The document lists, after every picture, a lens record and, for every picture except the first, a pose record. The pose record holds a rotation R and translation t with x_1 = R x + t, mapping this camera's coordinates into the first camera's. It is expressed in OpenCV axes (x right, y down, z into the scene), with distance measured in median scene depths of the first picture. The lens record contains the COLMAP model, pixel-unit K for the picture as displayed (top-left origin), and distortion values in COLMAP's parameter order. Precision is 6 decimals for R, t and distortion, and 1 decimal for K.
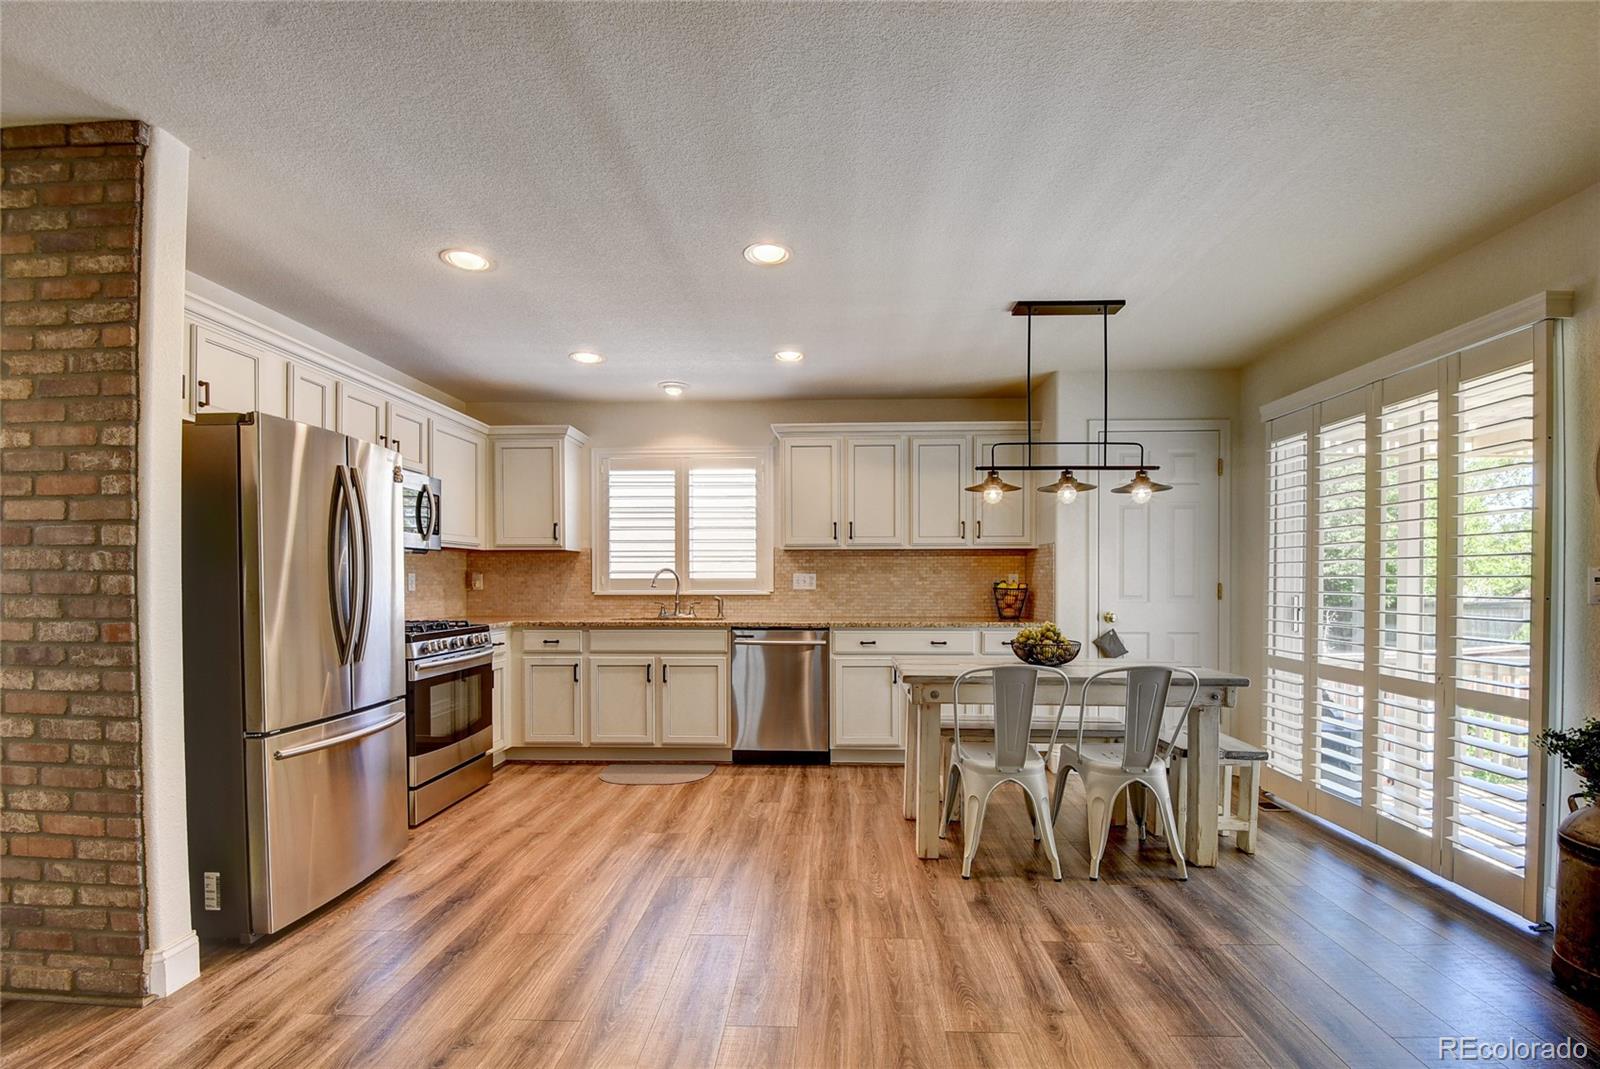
lens RADIAL K [[710.7, 0, 809.8], [0, 710.7, 586.1], [0, 0, 1]] dist [0.021878, -0.026490]
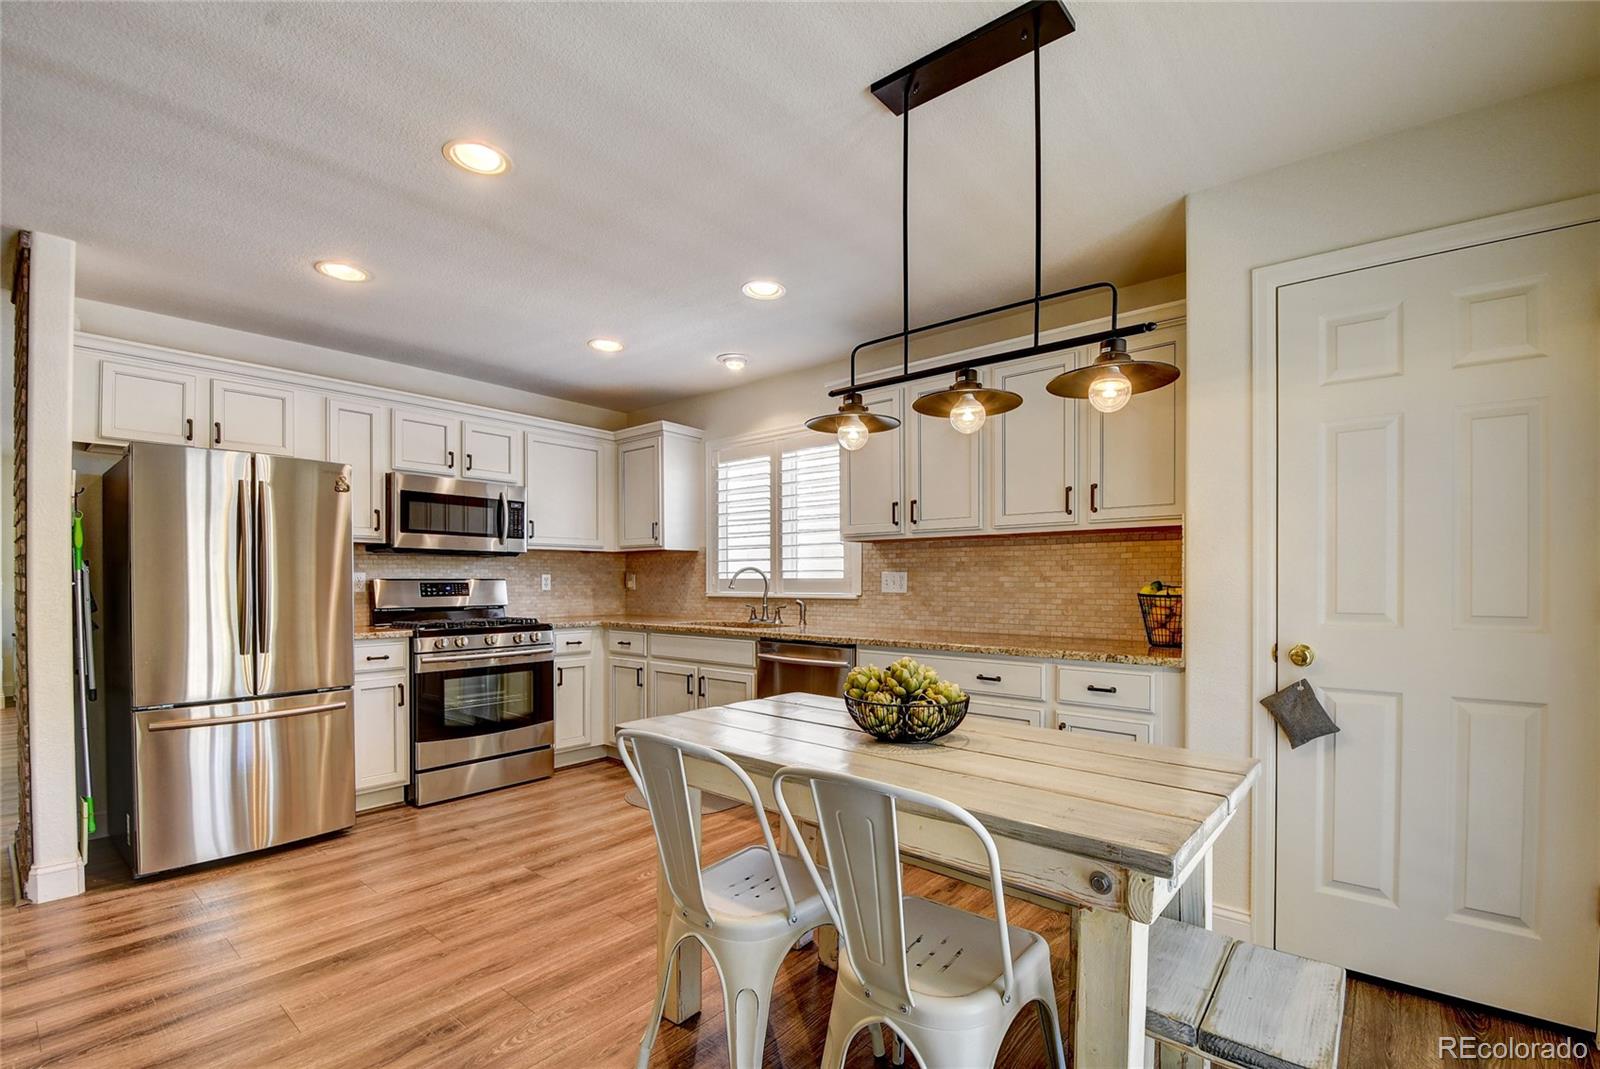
lens RADIAL K [[704.4, 0, 801.1], [0, 704.4, 584.7], [0, 0, 1]] dist [0.021019, -0.025851]
pose [[0.791530, 0.003697, -0.611119, 0.408179], [-0.005121, 0.999987, -0.000584, -0.003193], [0.611109, 0.003591, 0.791538, 0.363570]]
